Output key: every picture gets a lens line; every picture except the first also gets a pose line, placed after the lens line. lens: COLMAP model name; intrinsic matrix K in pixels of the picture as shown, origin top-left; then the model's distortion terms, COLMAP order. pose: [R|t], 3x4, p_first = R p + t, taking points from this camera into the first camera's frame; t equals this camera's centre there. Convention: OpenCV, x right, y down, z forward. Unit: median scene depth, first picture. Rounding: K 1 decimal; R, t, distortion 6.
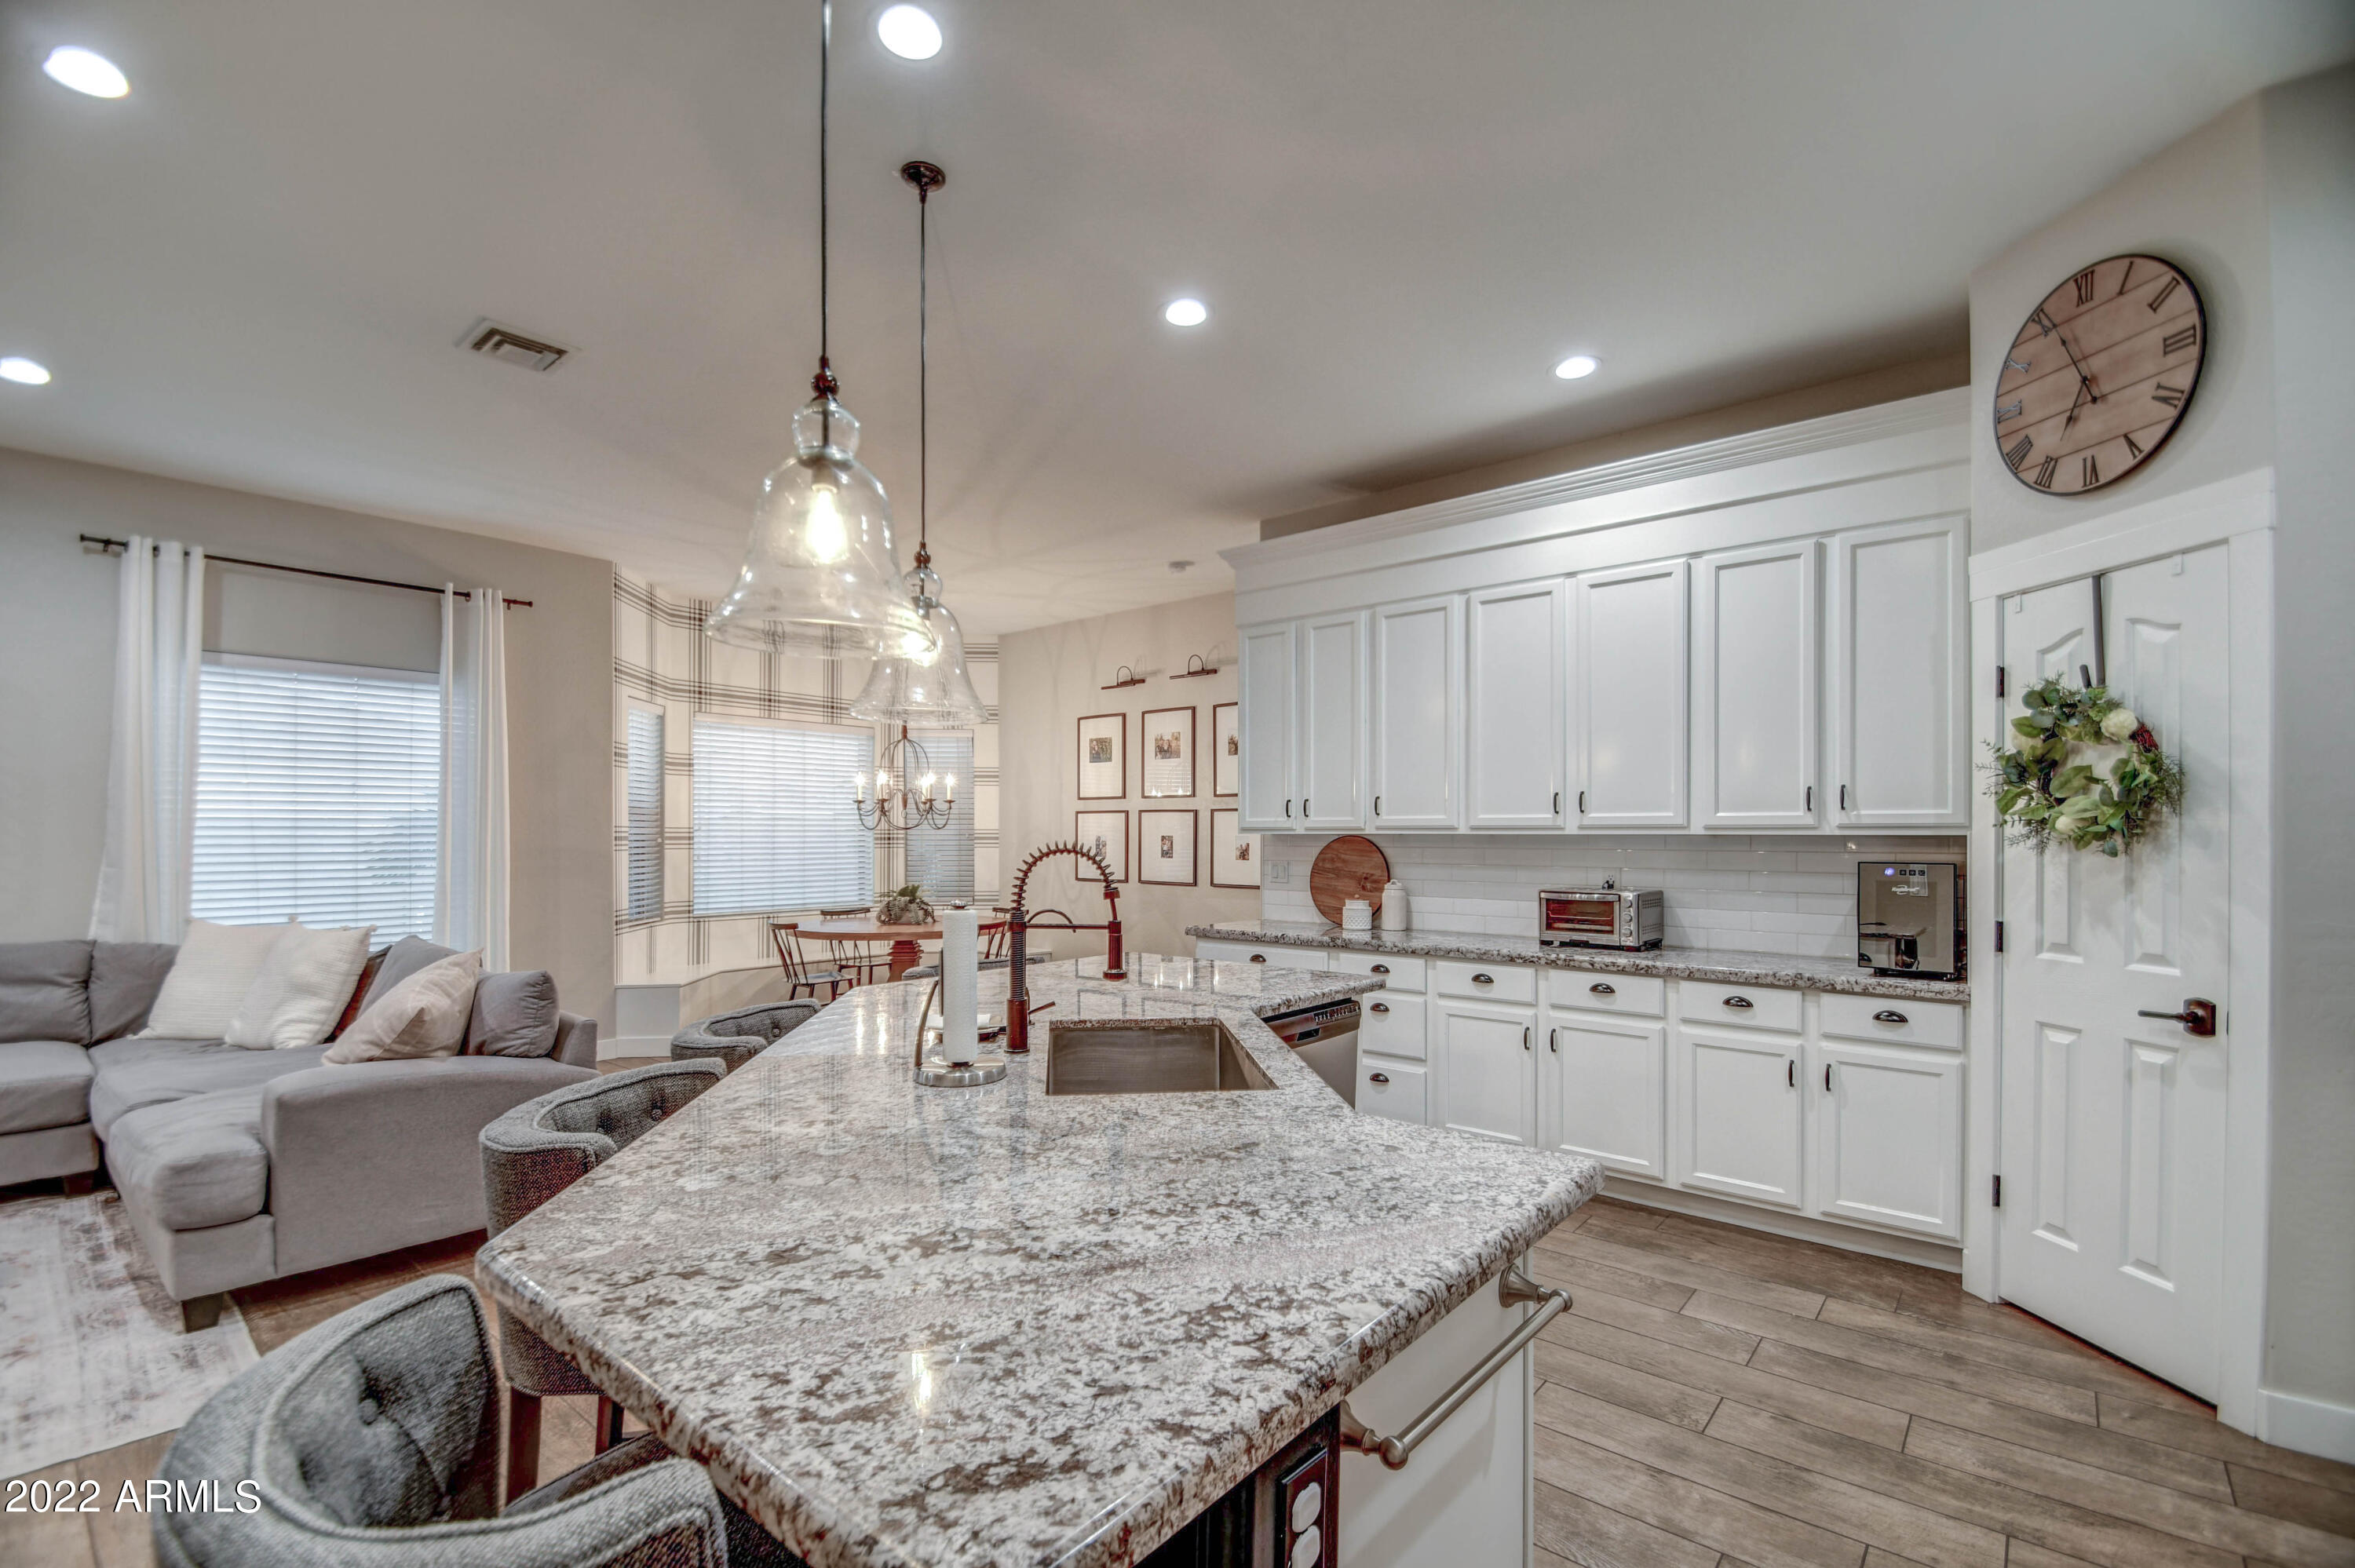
lens RADIAL K [[1039.8, 0, 1177.2], [0, 1039.8, 848.6], [0, 0, 1]] dist [0.021685, -0.016886]
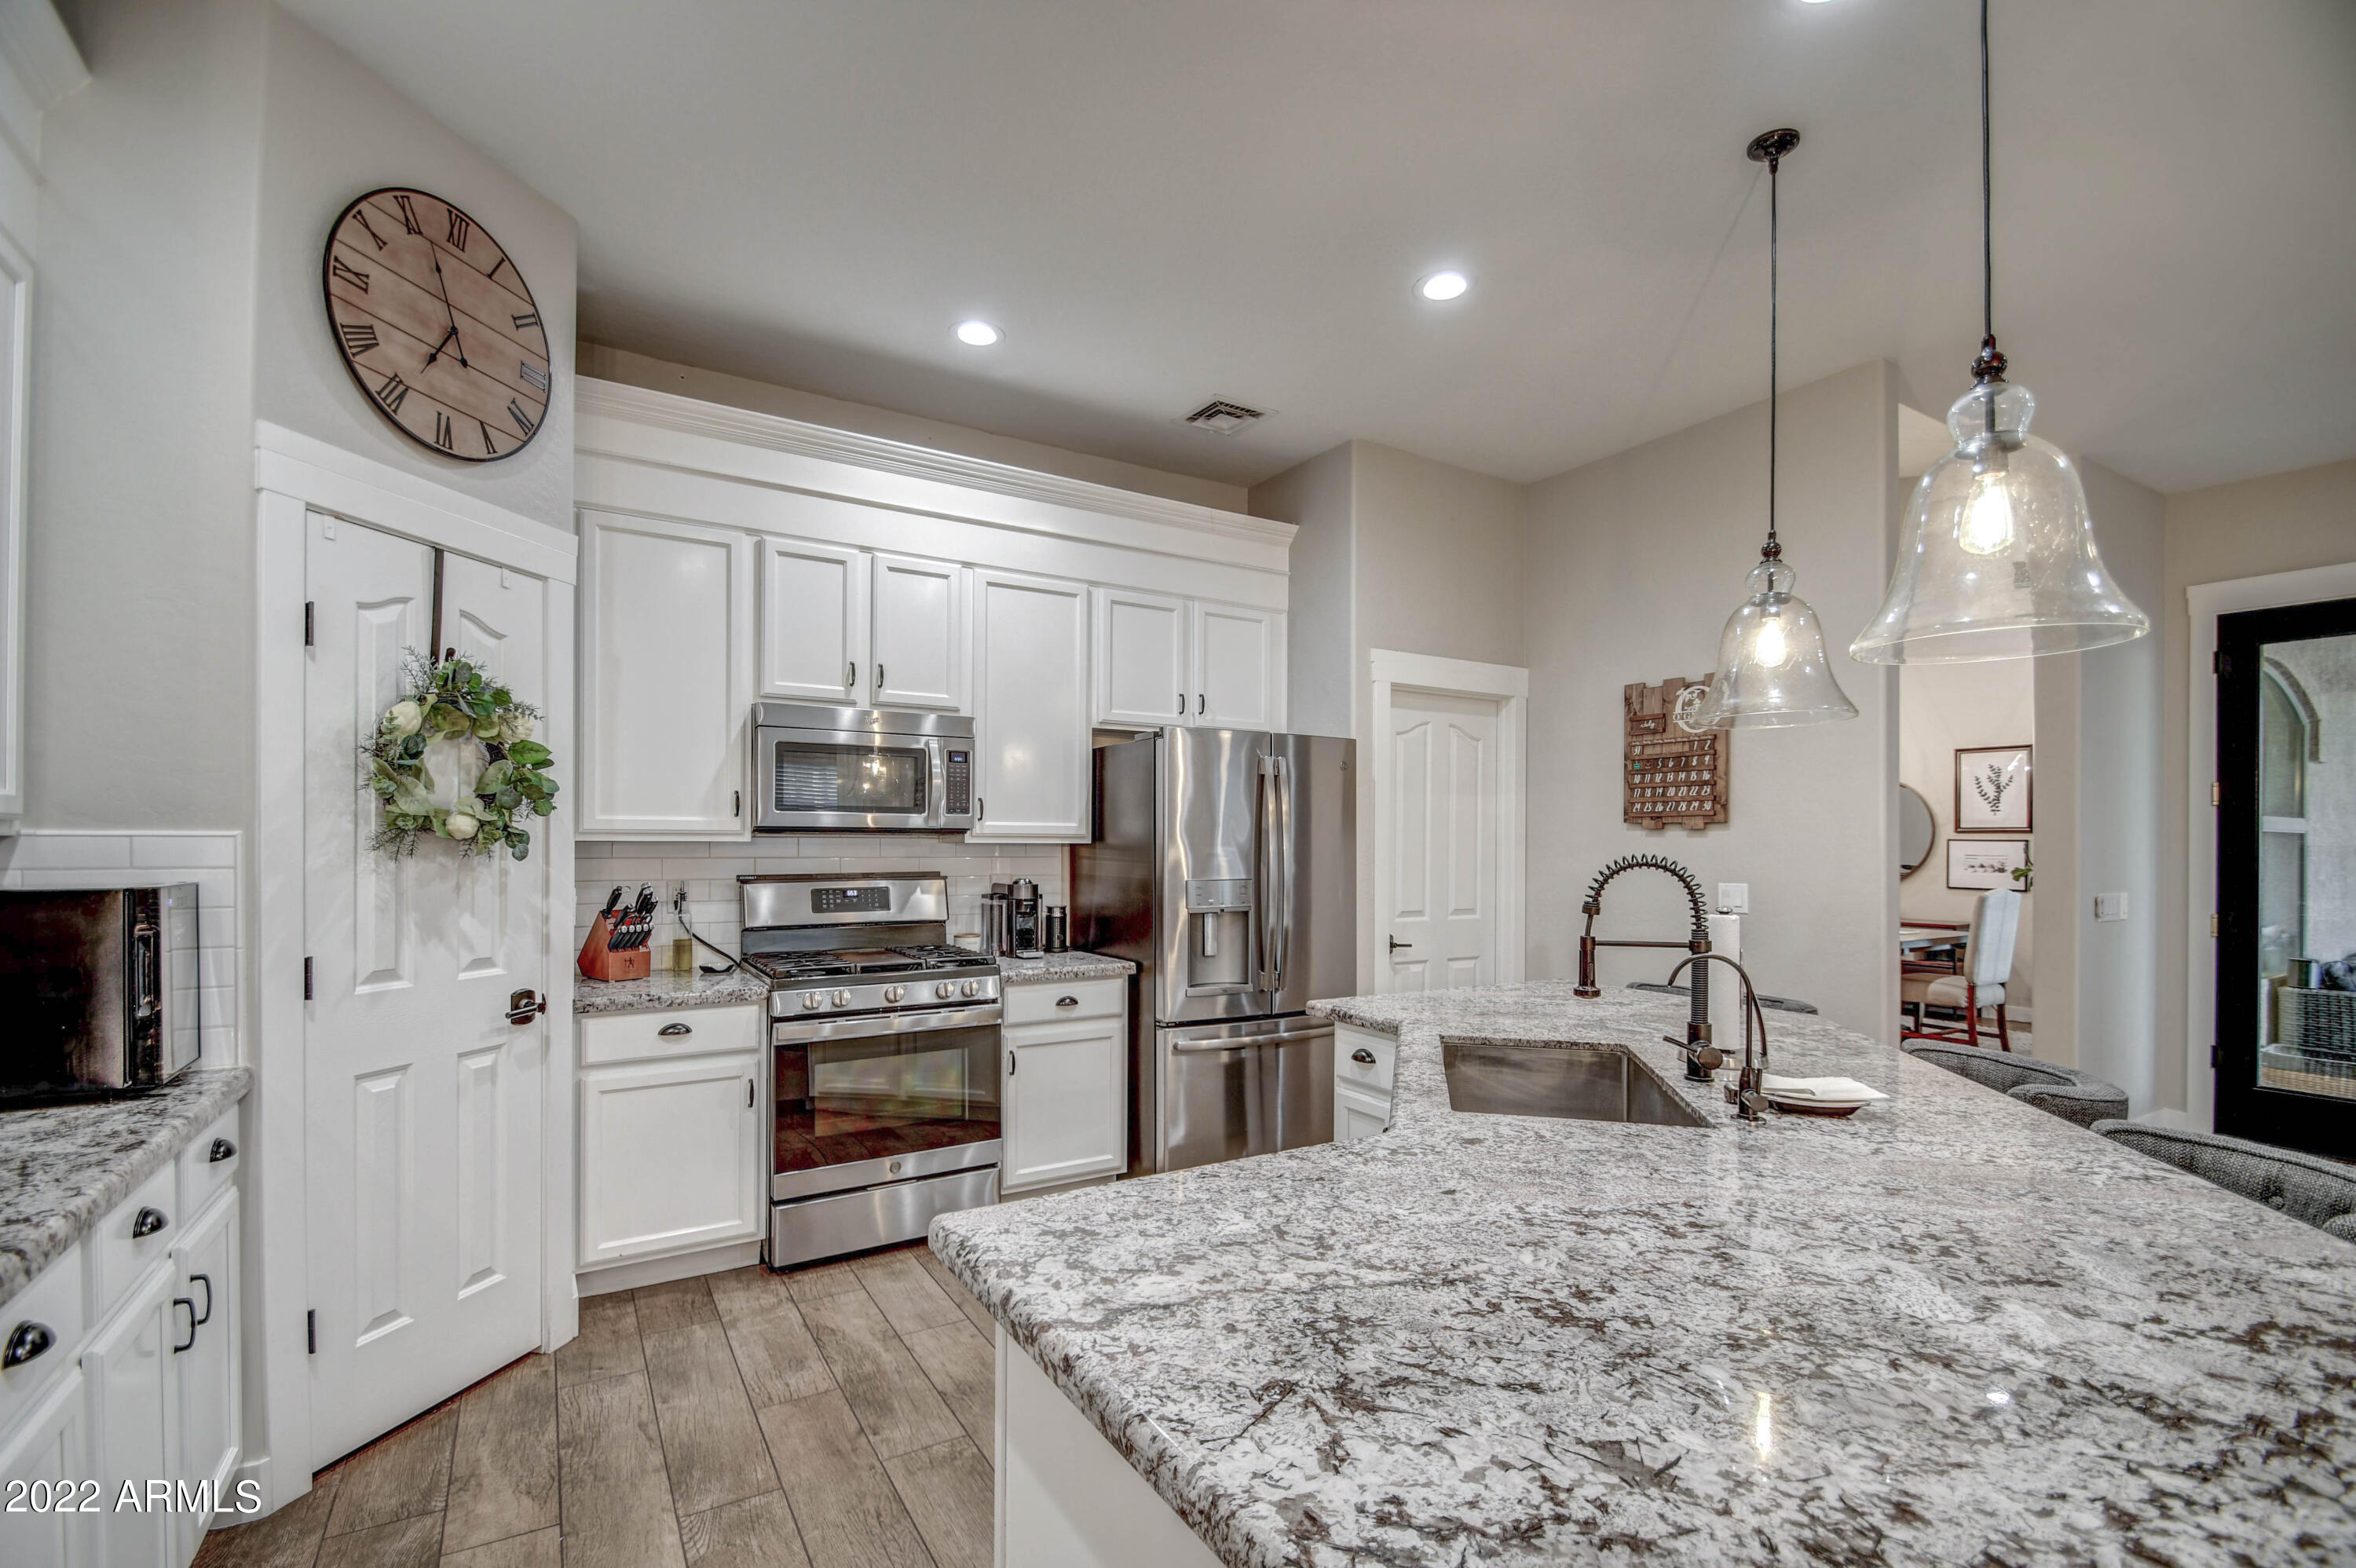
lens RADIAL K [[1038.3, 0, 1172.4], [0, 1038.3, 842.1], [0, 0, 1]] dist [0.003967, -0.009620]
pose [[-0.946287, -0.008874, 0.323205, -0.005990], [-0.004048, 0.999870, 0.015602, -0.024781], [-0.323301, 0.013455, -0.946200, 1.544467]]
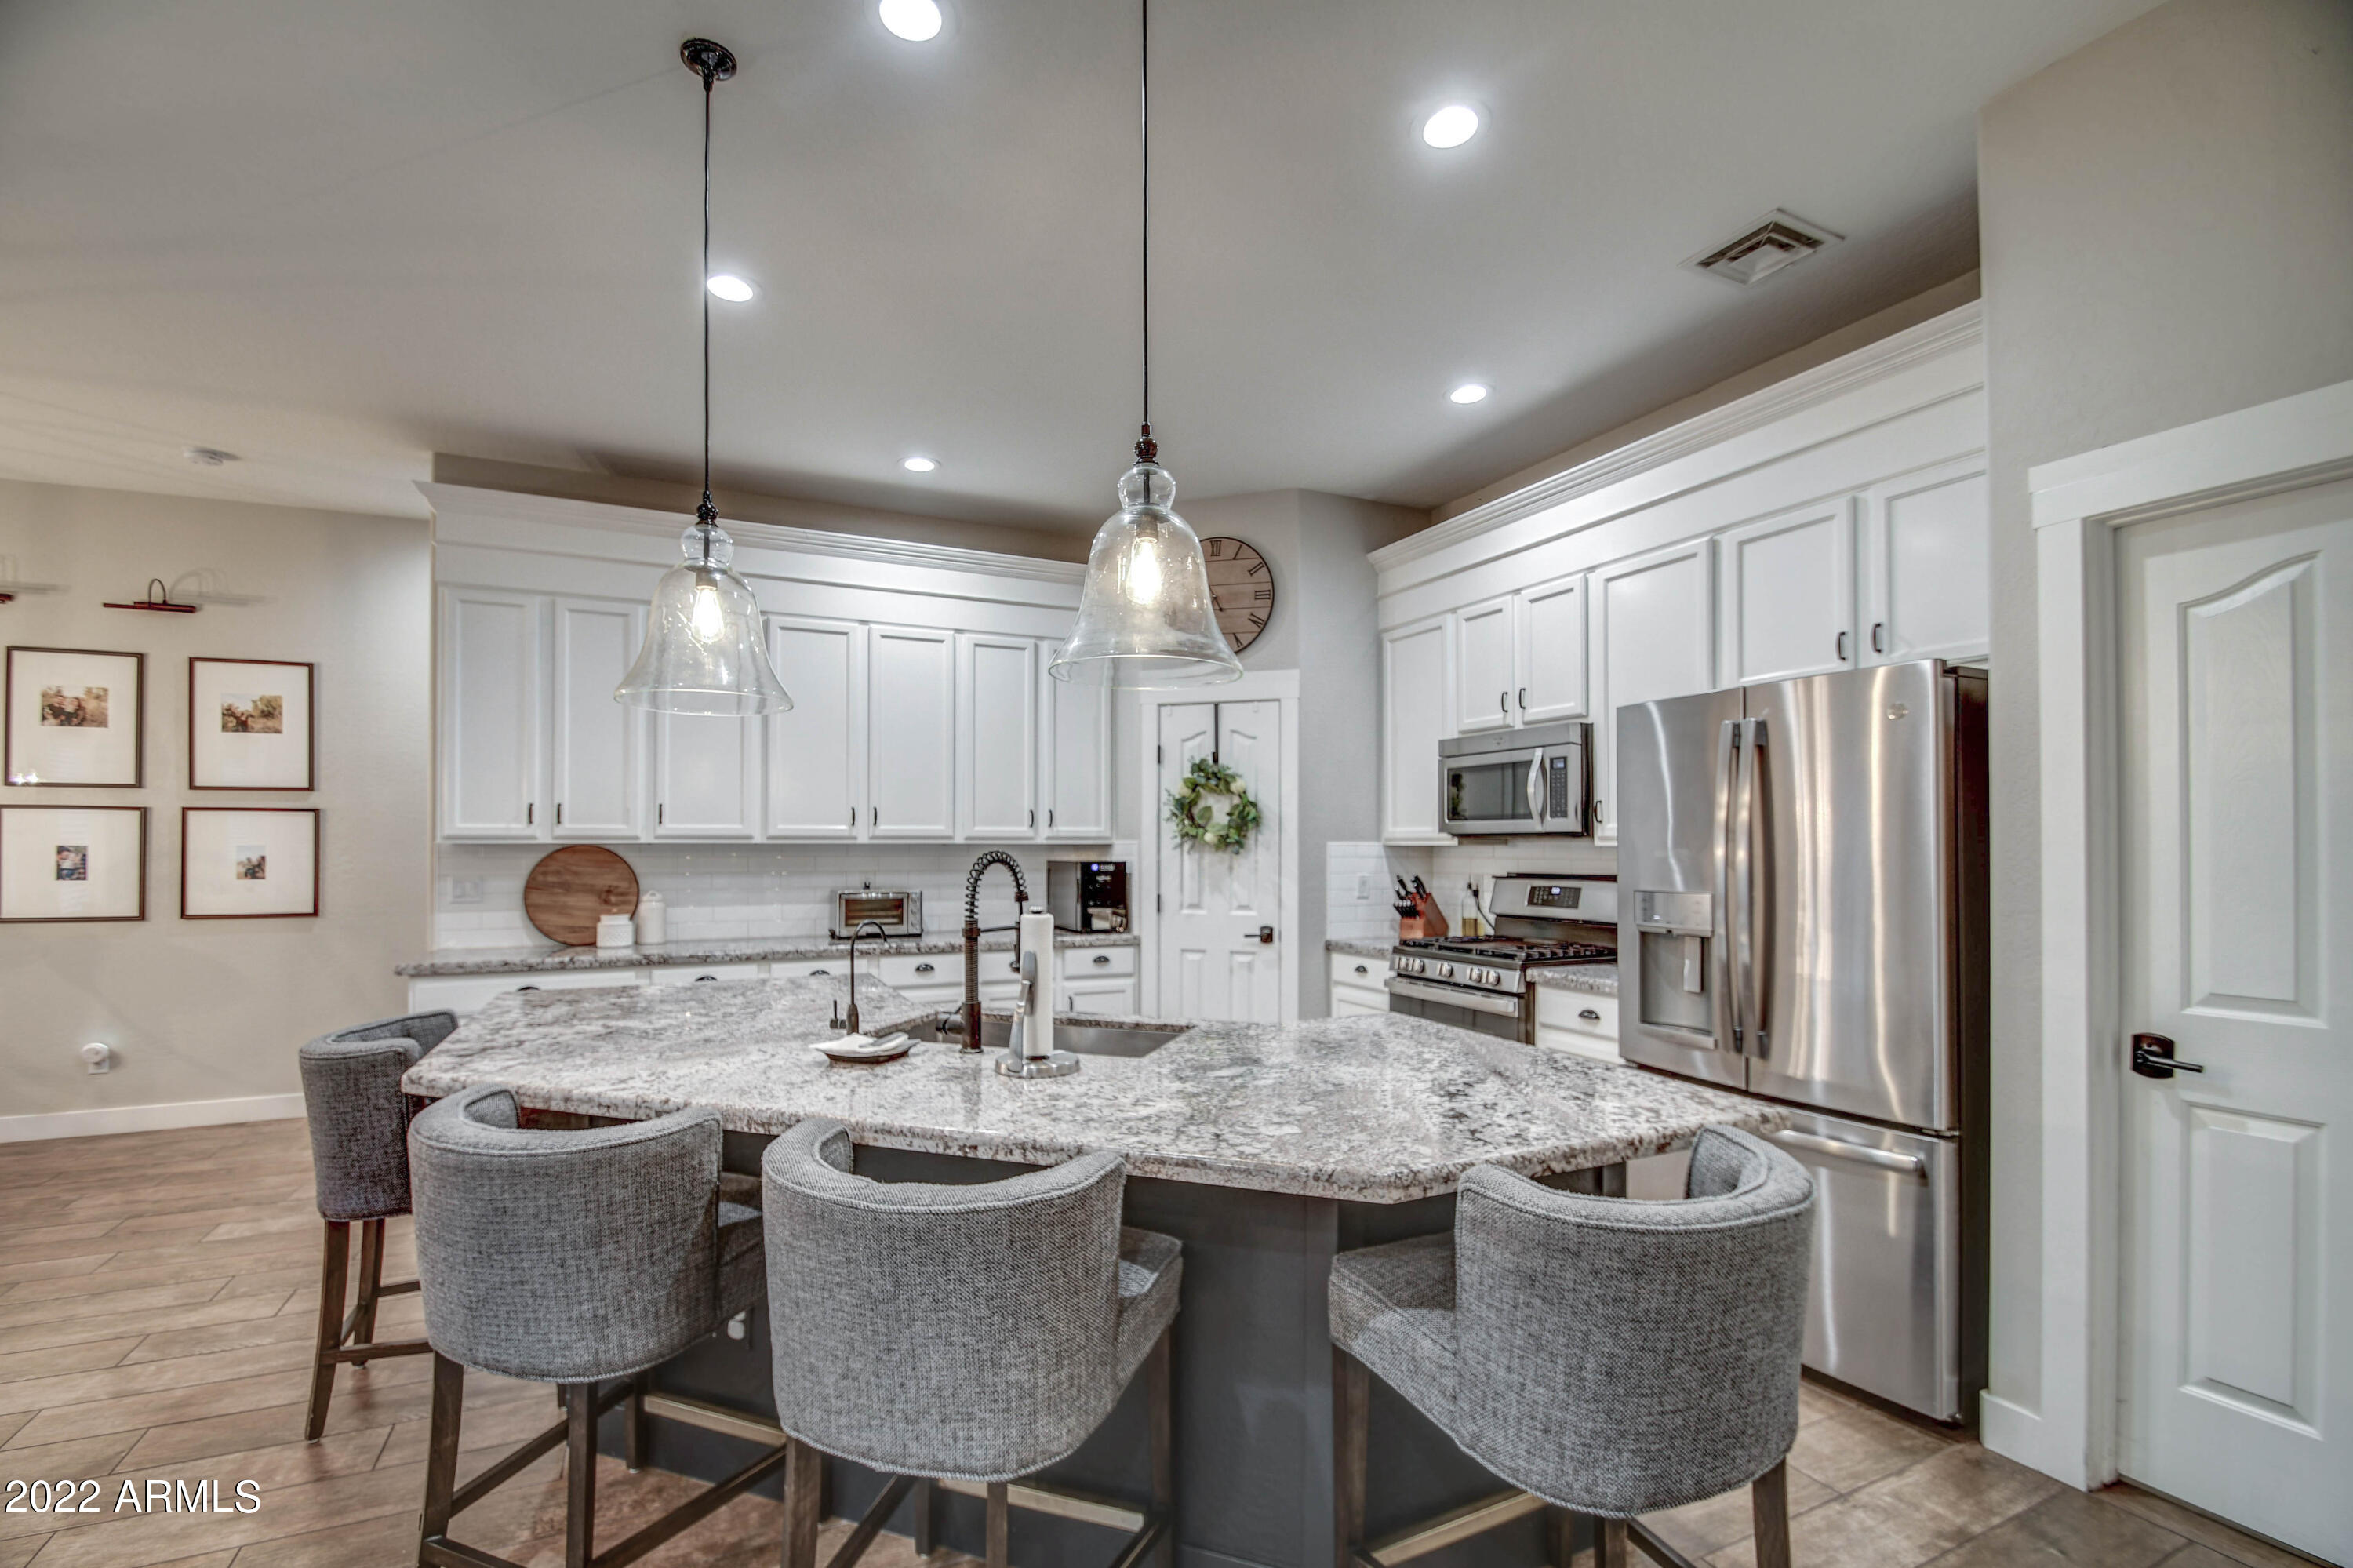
lens RADIAL K [[1037.1, 0, 1170.9], [0, 1037.1, 842.1], [0, 0, 1]] dist [0.003967, -0.009620]
pose [[0.416159, -0.000767, 0.909291, -0.775530], [0.012906, 0.999904, -0.005063, -0.006670], [-0.909200, 0.013842, 0.416129, 0.289946]]
